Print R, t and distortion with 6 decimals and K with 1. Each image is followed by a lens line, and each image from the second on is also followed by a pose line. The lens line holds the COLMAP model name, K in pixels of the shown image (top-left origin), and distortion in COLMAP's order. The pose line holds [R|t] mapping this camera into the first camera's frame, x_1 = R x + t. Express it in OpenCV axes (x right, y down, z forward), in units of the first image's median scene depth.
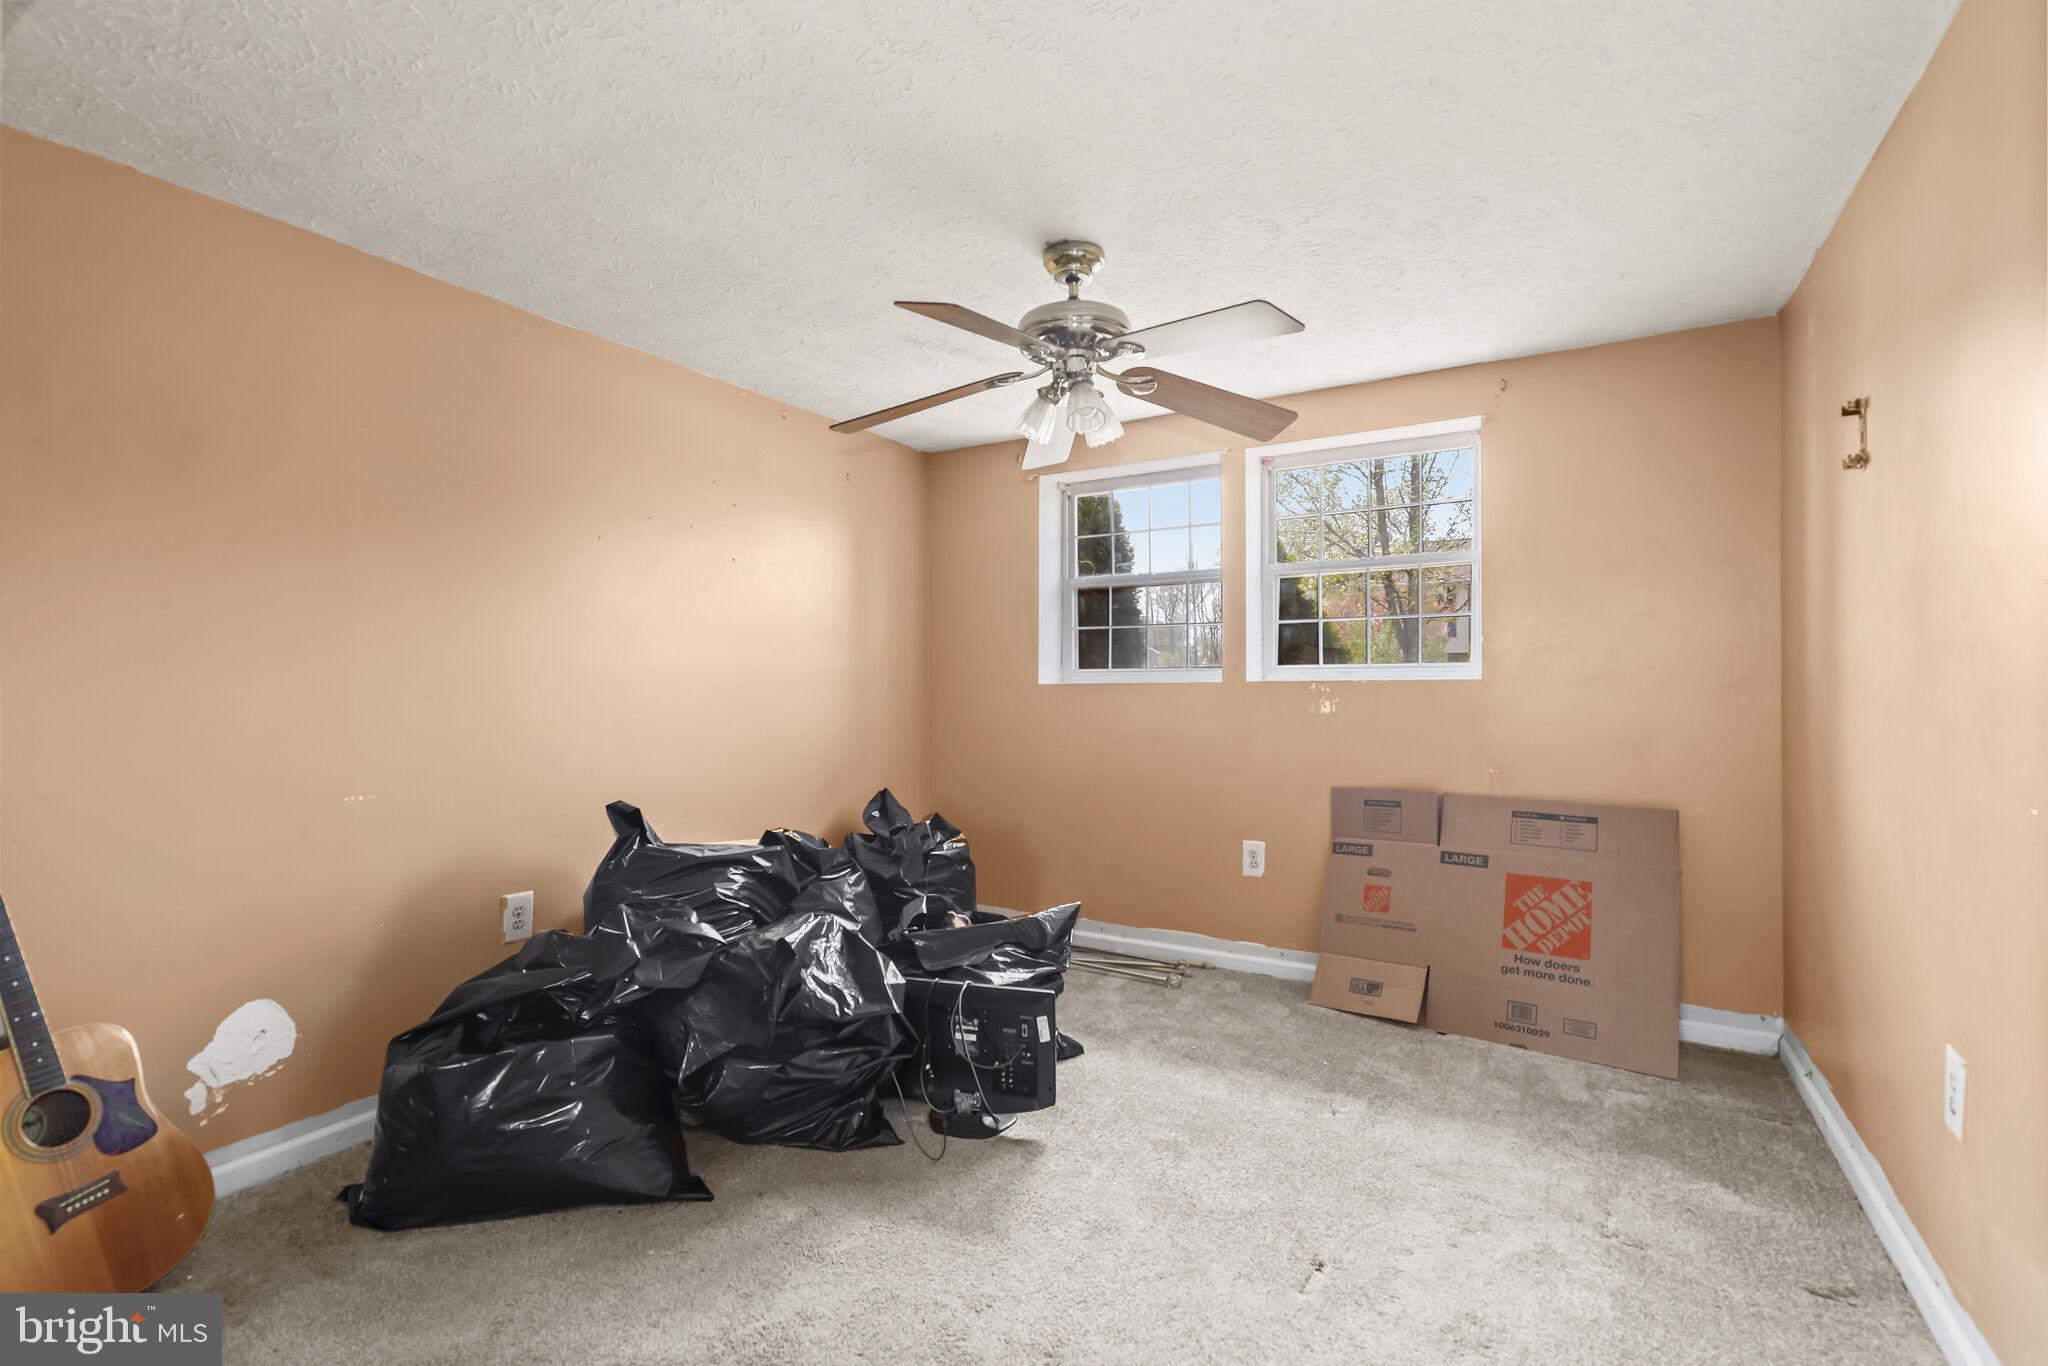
lens RADIAL K [[933.9, 0, 1028.9], [0, 933.9, 691.0], [0, 0, 1]] dist [0.001610, 0.000038]
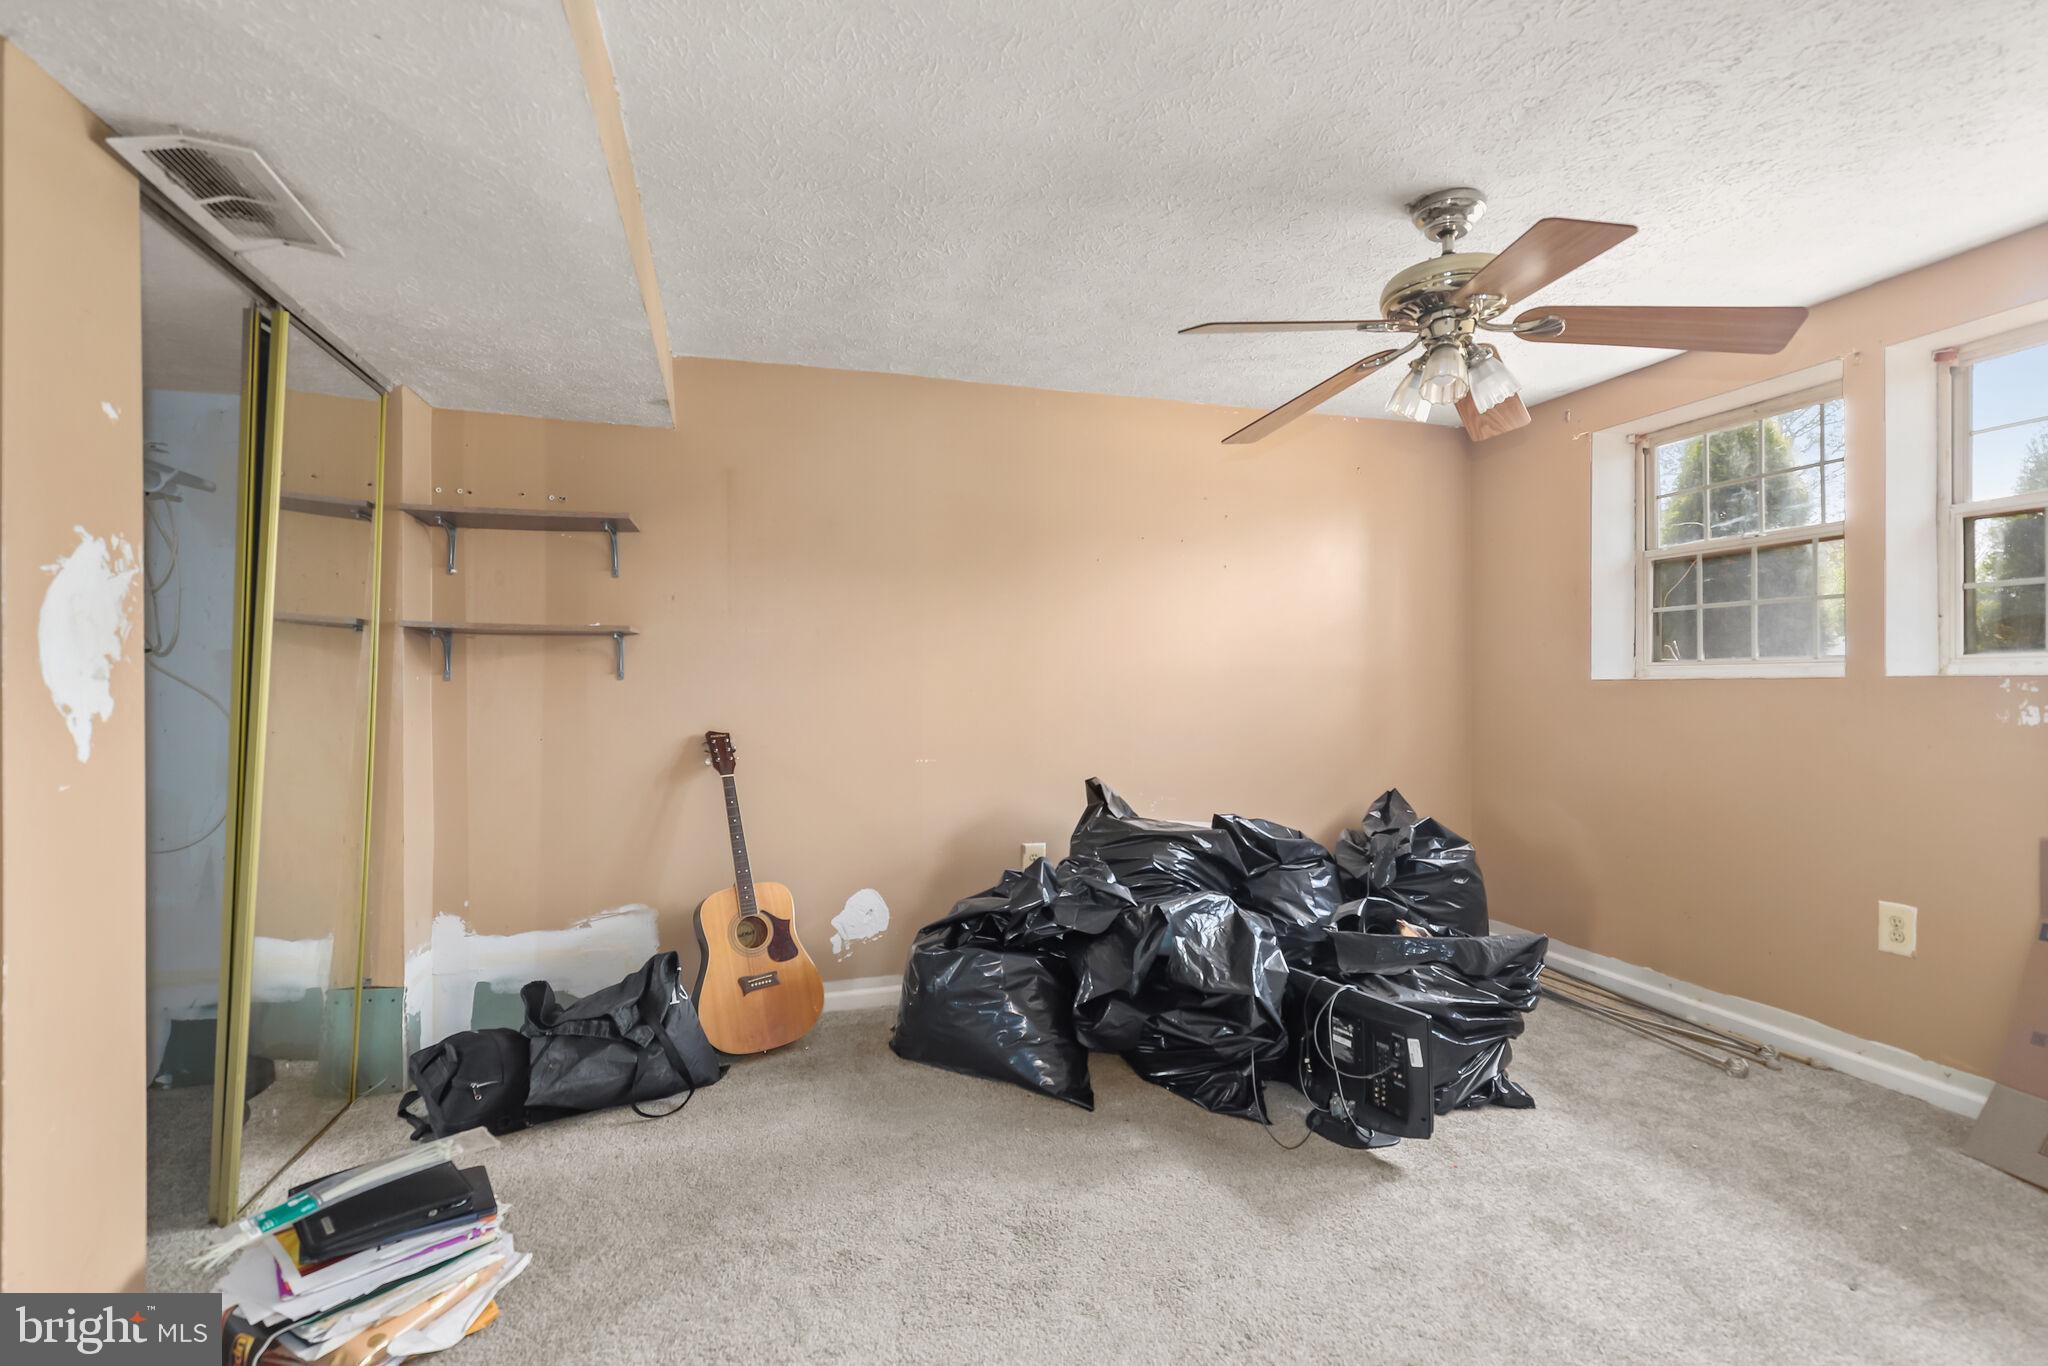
lens RADIAL K [[933.9, 0, 1028.9], [0, 933.9, 691.0], [0, 0, 1]] dist [0.001610, 0.000038]
pose [[0.732609, 0.007620, -0.680608, 0.354241], [-0.003894, 0.999968, 0.007005, -0.002331], [0.680639, -0.002482, 0.732615, 0.058694]]
